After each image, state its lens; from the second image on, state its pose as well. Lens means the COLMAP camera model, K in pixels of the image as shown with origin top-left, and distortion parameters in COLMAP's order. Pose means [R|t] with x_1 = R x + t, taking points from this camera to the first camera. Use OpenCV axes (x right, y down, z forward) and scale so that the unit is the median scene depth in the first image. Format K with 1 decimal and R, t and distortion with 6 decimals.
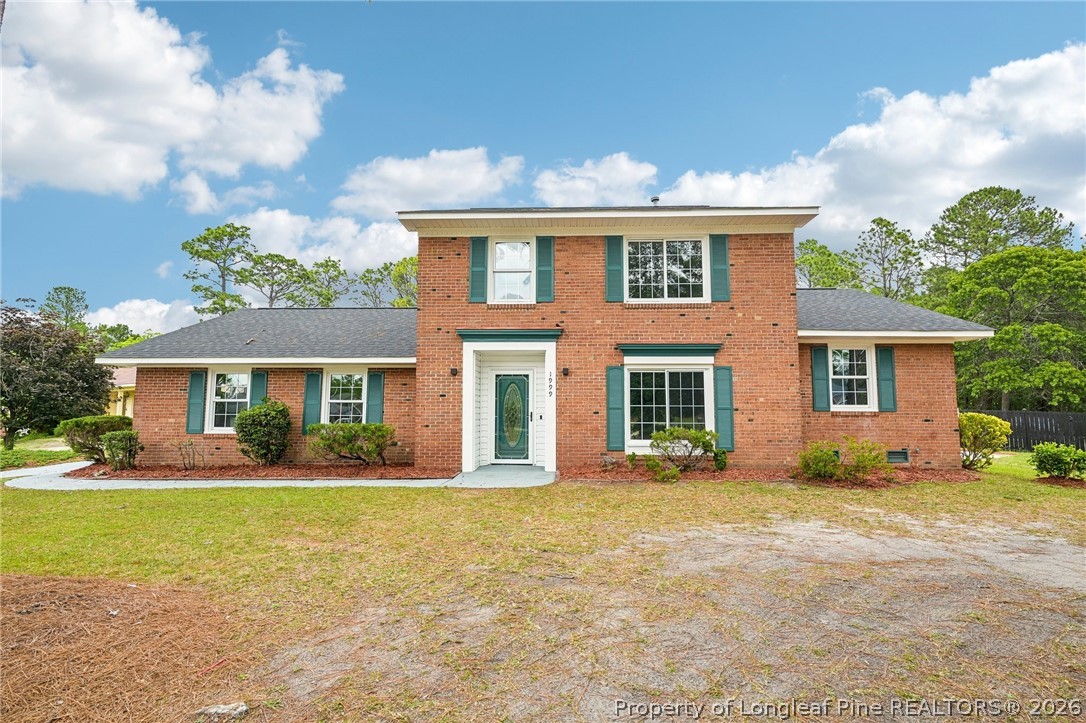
lens RADIAL K [[519.4, 0, 543.0], [0, 519.4, 361.5], [0, 0, 1]] dist [-0.001959, -0.001019]
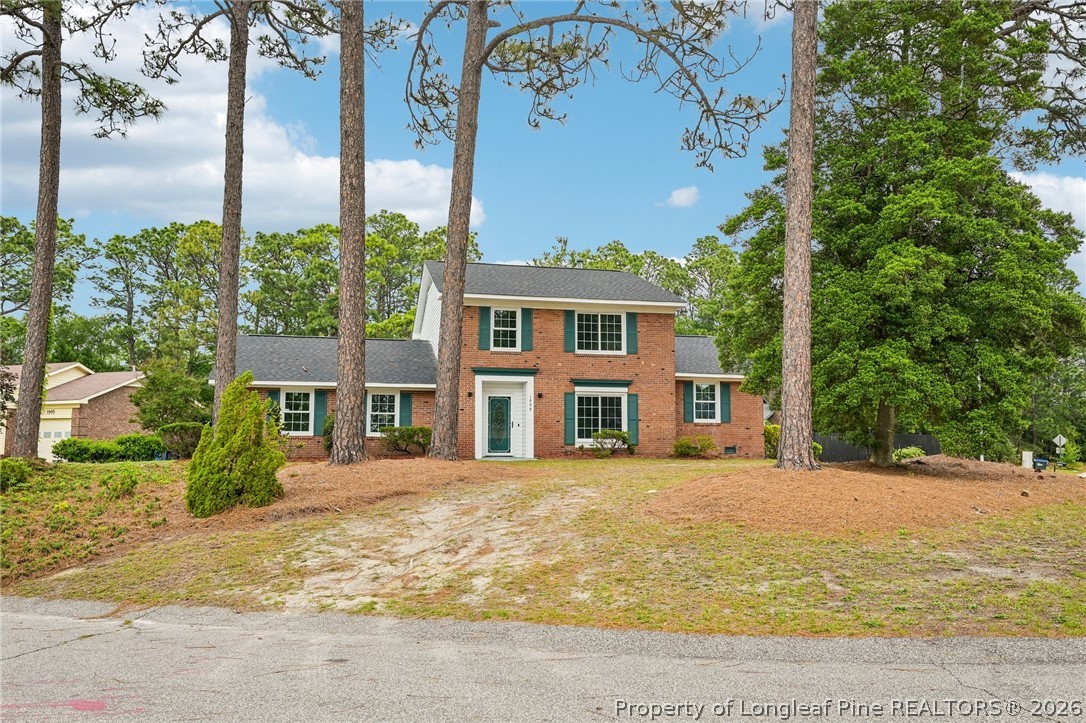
lens RADIAL K [[821.5, 0, 543.0], [0, 821.5, 361.5], [0, 0, 1]] dist [0.001298, 0.000255]
pose [[0.964825, 0.027328, 0.261469, -0.599499], [-0.022623, 0.999524, -0.020988, -0.031247], [-0.261918, 0.014335, 0.964984, -1.410373]]
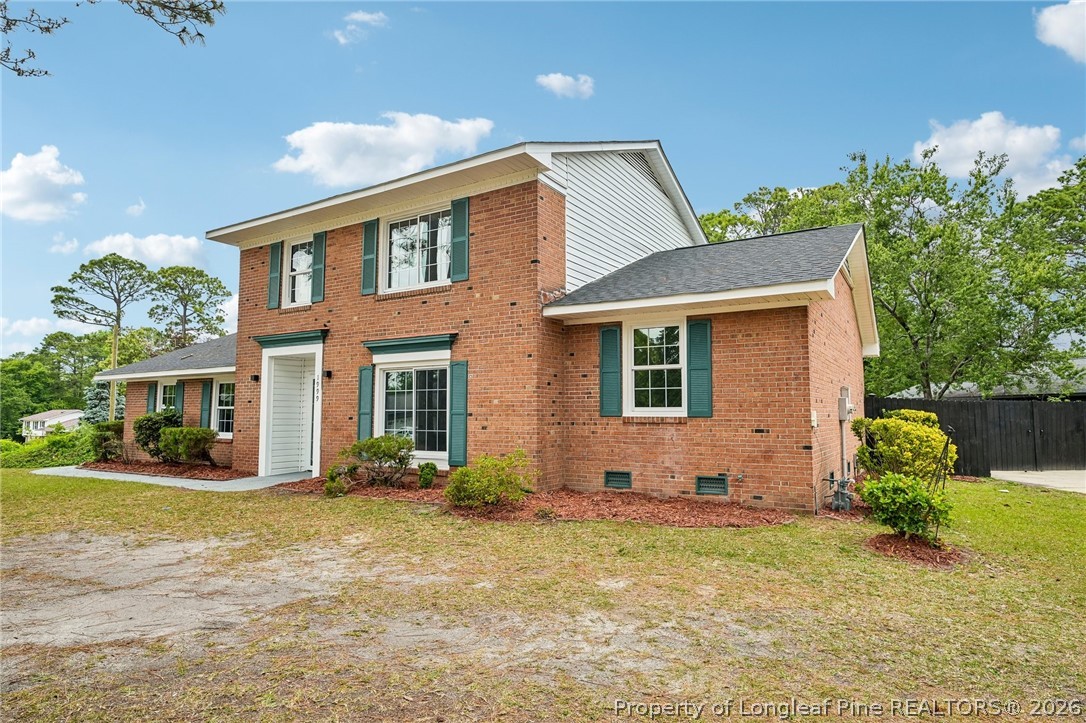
lens RADIAL K [[609.9, 0, 543.0], [0, 609.9, 361.5], [0, 0, 1]] dist [-0.001215, -0.000105]
pose [[0.868831, -0.045233, -0.493039, 0.914276], [0.047886, 0.998826, -0.007251, 0.022459], [0.492788, -0.017310, 0.869977, 0.231052]]
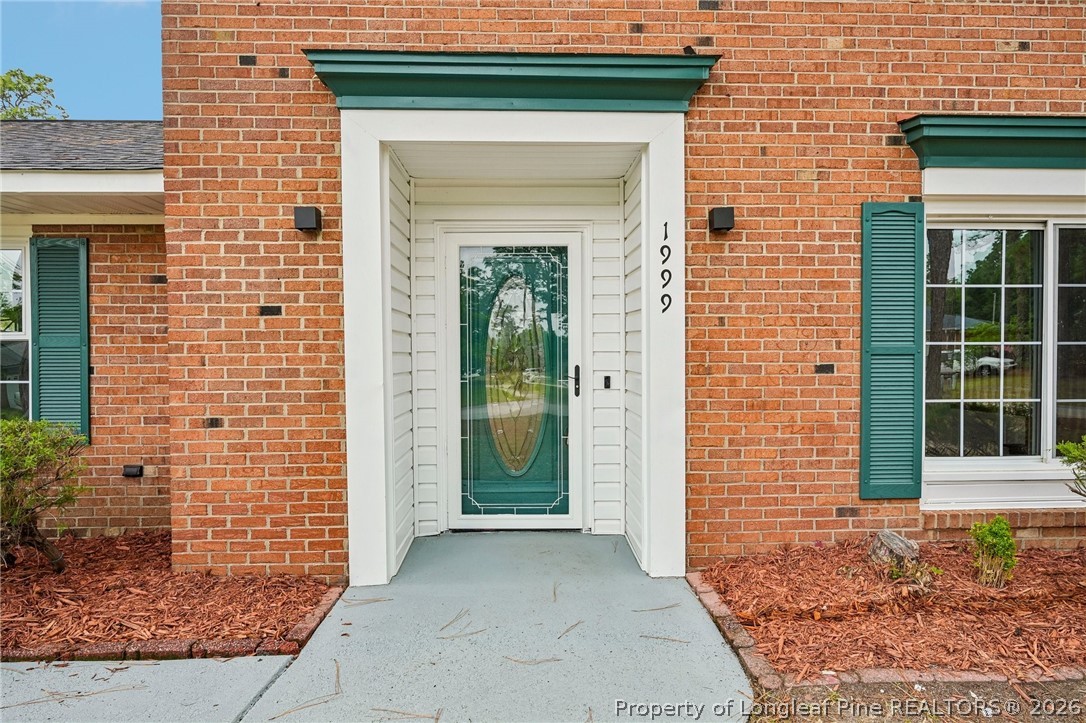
lens RADIAL K [[647.3, 0, 543.0], [0, 647.3, 361.5], [0, 0, 1]] dist [-0.000668, -0.000362]
pose [[0.997374, -0.008364, 0.071940, -0.075151], [0.000852, 0.994595, 0.103827, 0.056936], [-0.072420, -0.103493, 0.991990, 0.649454]]
